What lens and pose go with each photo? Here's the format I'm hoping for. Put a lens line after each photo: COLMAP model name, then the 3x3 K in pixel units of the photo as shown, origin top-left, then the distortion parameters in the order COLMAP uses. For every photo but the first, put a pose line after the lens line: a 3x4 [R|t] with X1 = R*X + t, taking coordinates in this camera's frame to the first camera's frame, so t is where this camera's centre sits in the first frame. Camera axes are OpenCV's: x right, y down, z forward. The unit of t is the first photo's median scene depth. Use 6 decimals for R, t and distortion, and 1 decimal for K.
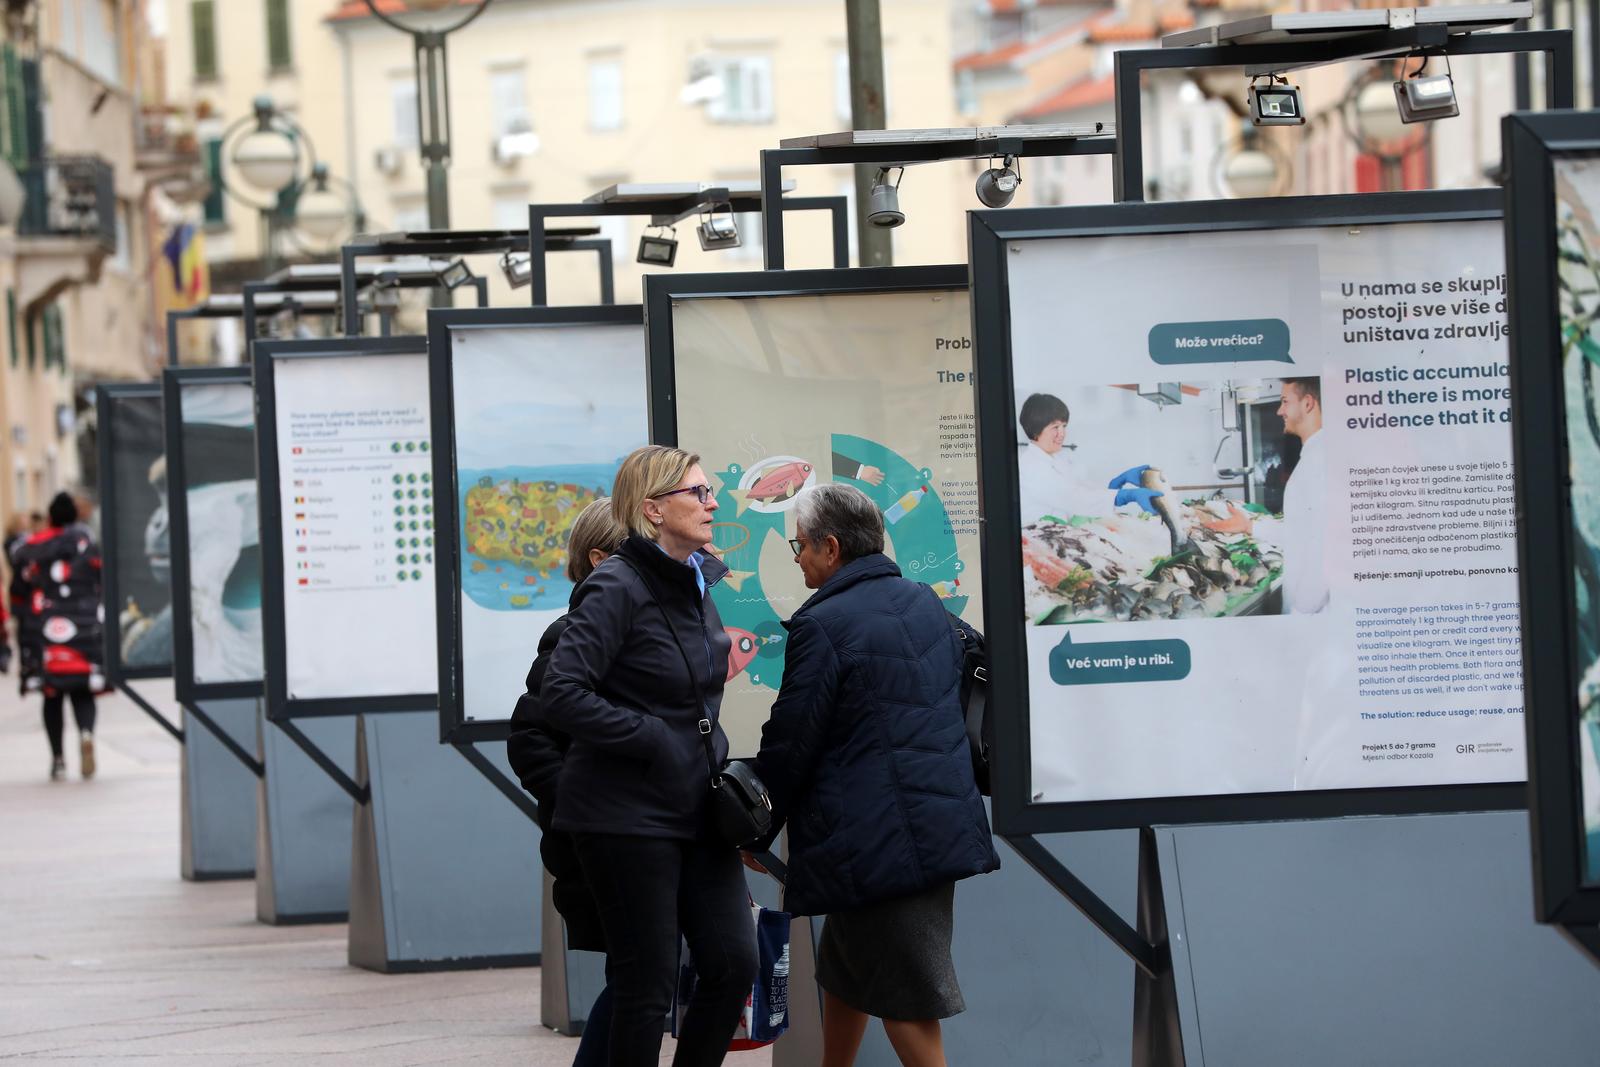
lens RADIAL K [[4673.9, 0, 802.2], [0, 4673.9, 530.8], [0, 0, 1]] dist [0.168037, 2.538386]
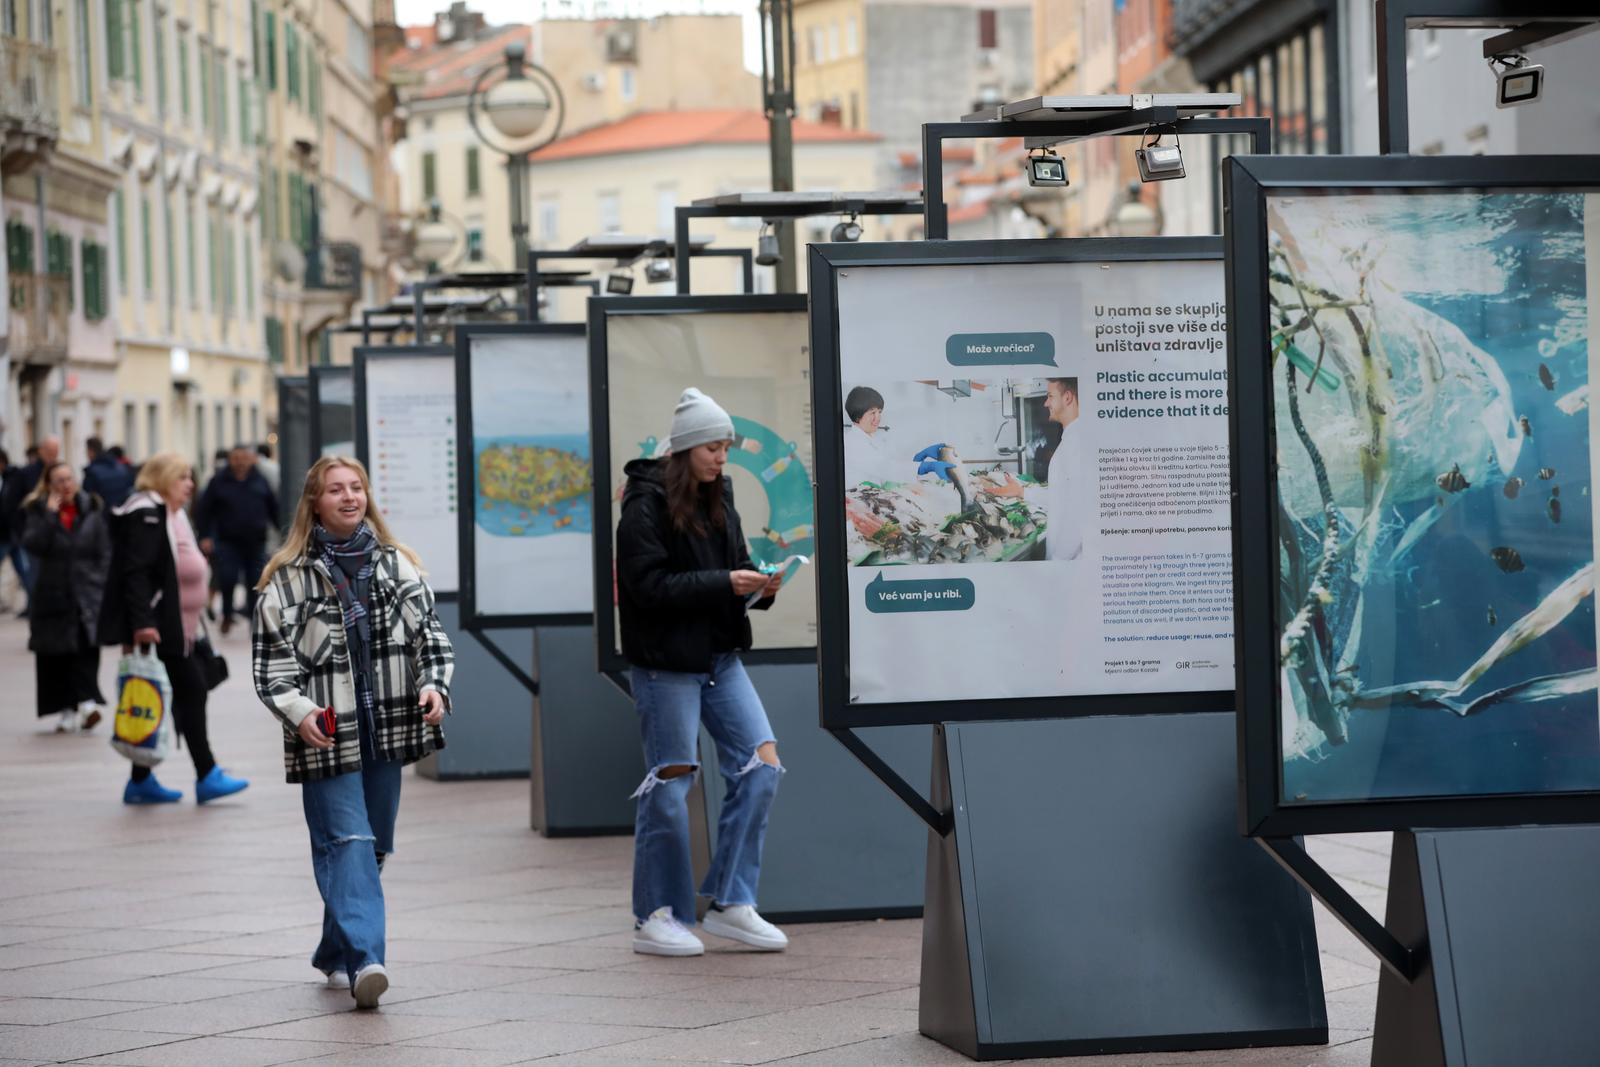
lens RADIAL K [[5086.2, 0, 752.0], [0, 5086.2, 529.3], [0, 0, 1]] dist [-0.101324, 2.266403]
pose [[0.998585, 0.015865, 0.050755, -0.050216], [-0.015979, 0.999871, 0.001860, 0.007915], [-0.050719, -0.002668, 0.998709, -0.401037]]
